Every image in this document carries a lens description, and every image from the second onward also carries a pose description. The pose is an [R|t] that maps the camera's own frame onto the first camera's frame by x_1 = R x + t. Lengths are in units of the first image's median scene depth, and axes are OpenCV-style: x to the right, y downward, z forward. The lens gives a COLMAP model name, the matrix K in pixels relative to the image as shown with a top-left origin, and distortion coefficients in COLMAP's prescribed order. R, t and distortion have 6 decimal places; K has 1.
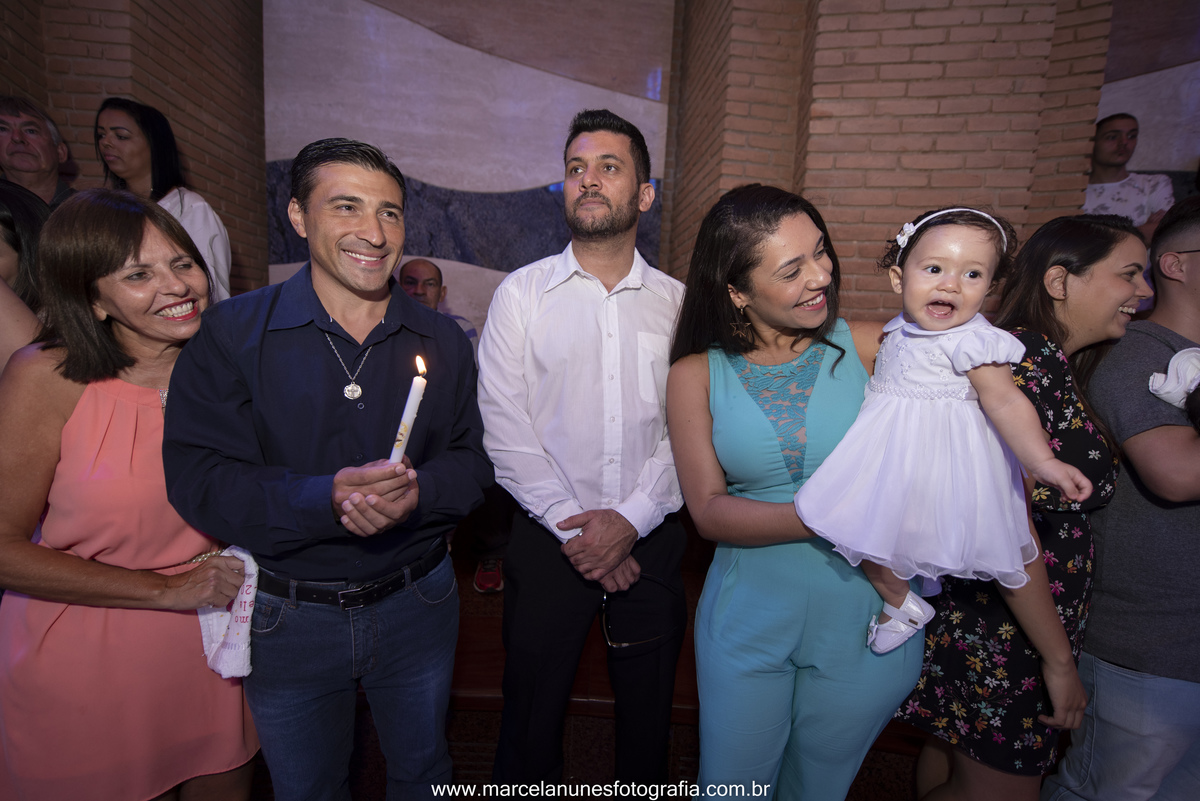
lens RADIAL K [[524.8, 0, 600.0], [0, 524.8, 400.5], [0, 0, 1]] dist [-0.002658, -0.005459]
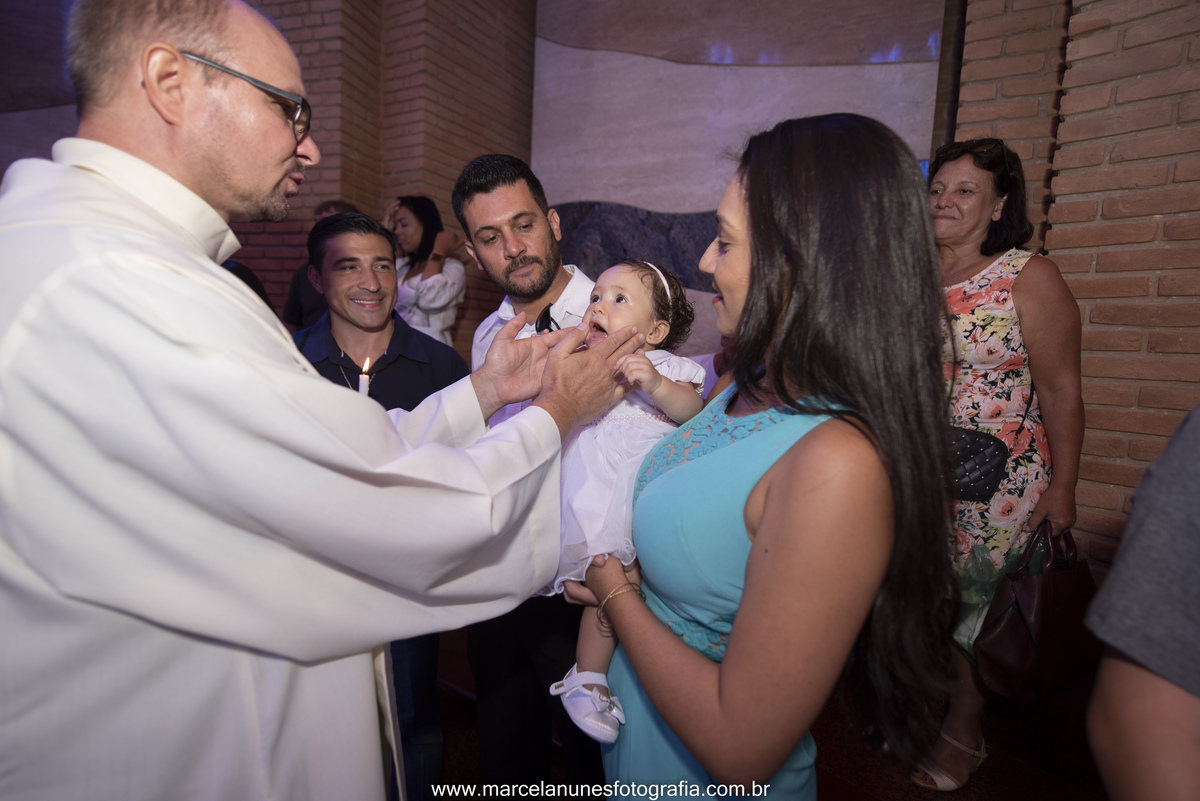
lens RADIAL K [[587.2, 0, 600.6], [0, 587.2, 404.2], [0, 0, 1]] dist [-0.004592, -0.001403]
pose [[0.802639, 0.051584, -0.594231, 0.278188], [-0.081897, 0.996349, -0.024129, -0.014488], [0.590816, 0.068032, 0.803933, 0.073608]]
